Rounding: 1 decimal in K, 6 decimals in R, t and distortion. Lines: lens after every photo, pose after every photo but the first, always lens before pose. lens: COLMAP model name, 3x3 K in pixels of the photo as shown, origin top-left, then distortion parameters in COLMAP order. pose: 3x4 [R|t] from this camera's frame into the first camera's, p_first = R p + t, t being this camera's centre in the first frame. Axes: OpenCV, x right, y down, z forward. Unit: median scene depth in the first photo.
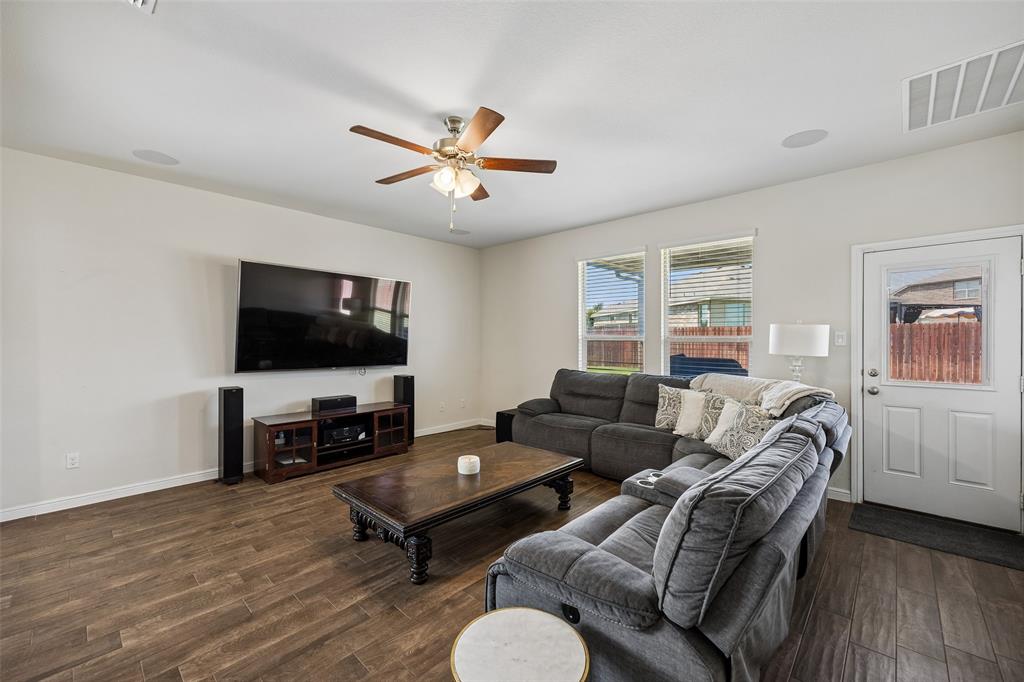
lens RADIAL K [[412.9, 0, 512.0], [0, 412.9, 341.0], [0, 0, 1]] dist [0.000423, 0.000053]
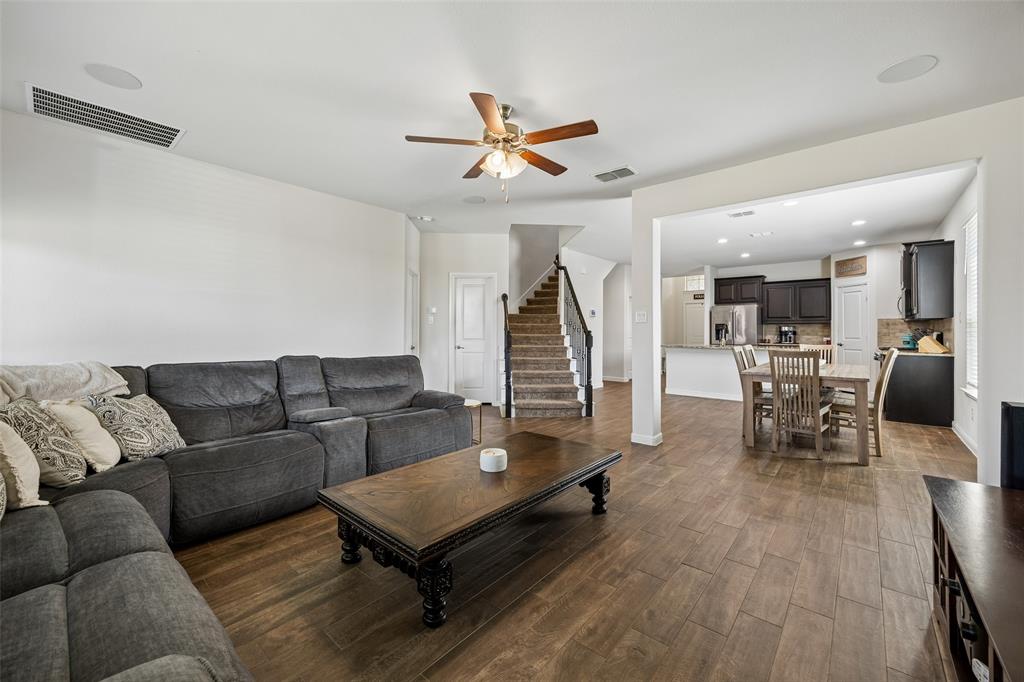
lens RADIAL K [[396.4, 0, 512.9], [0, 396.4, 331.9], [0, 0, 1]] dist [-0.000749, -0.000056]
pose [[-0.999239, -0.005338, -0.038637, -0.089951], [-0.005436, 0.999982, 0.002423, 0.038014], [0.038624, 0.002632, -0.999250, 1.439552]]
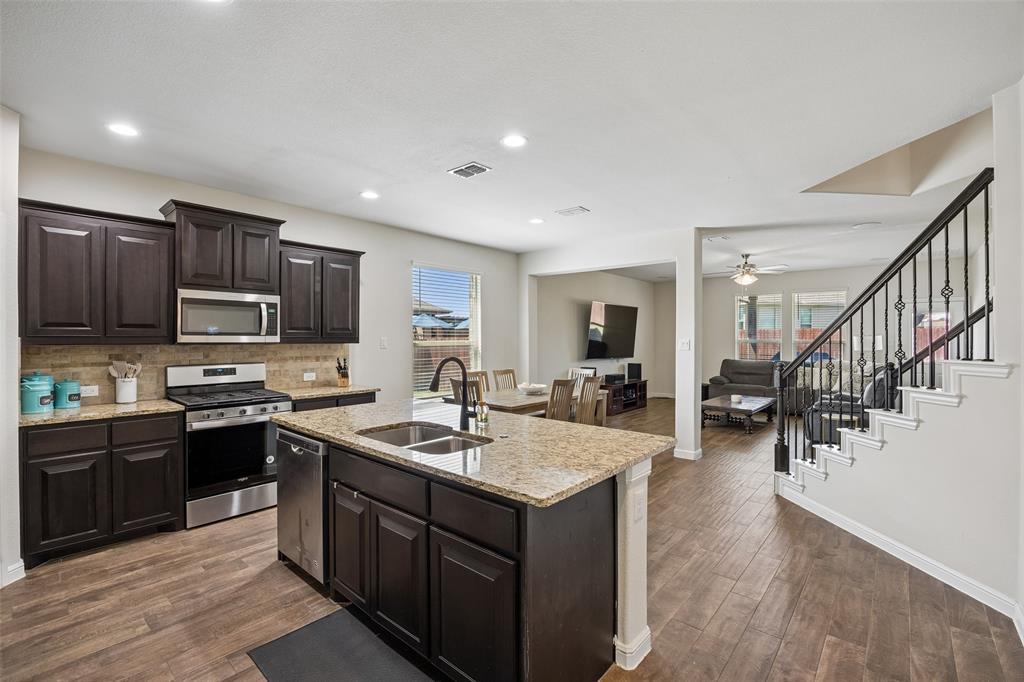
lens RADIAL K [[461.9, 0, 518.5], [0, 461.9, 338.3], [0, 0, 1]] dist [0.004240, -0.000194]
pose [[0.998222, 0.001636, 0.059581, -1.166616], [-0.001810, 0.999994, 0.002870, -0.032772], [-0.059576, -0.002973, 0.998219, -1.188755]]
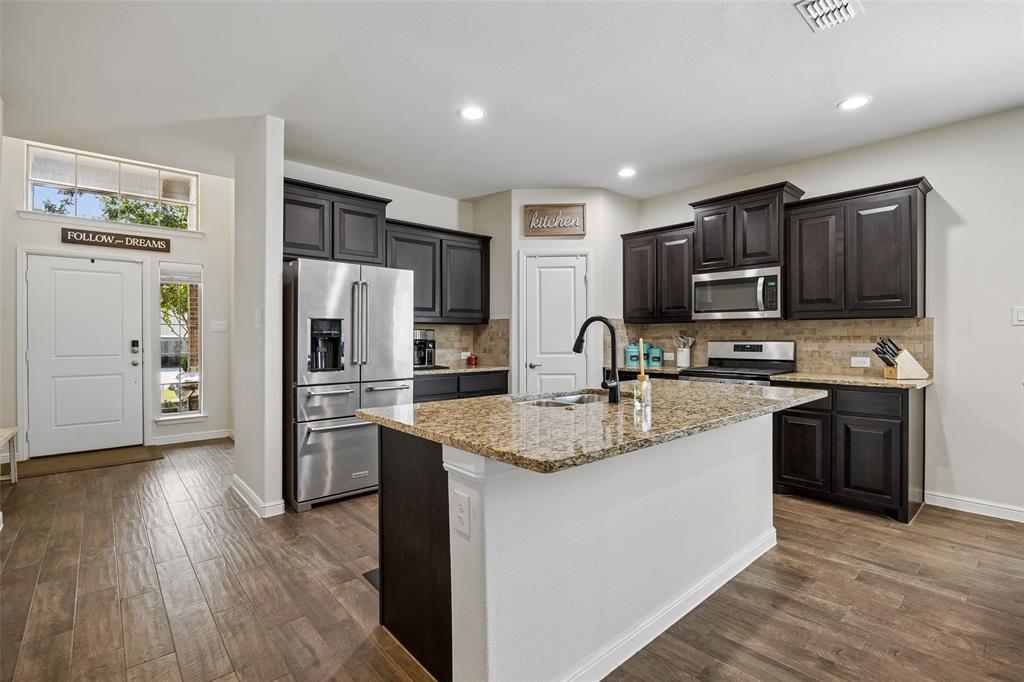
lens RADIAL K [[476.2, 0, 500.5], [0, 476.2, 338.8], [0, 0, 1]] dist [-0.015985, 0.001353]
pose [[-0.102149, -0.000669, -0.994769, -0.583506], [0.001047, 0.999999, -0.000780, 0.027863], [0.994769, -0.001122, -0.102148, -0.551034]]
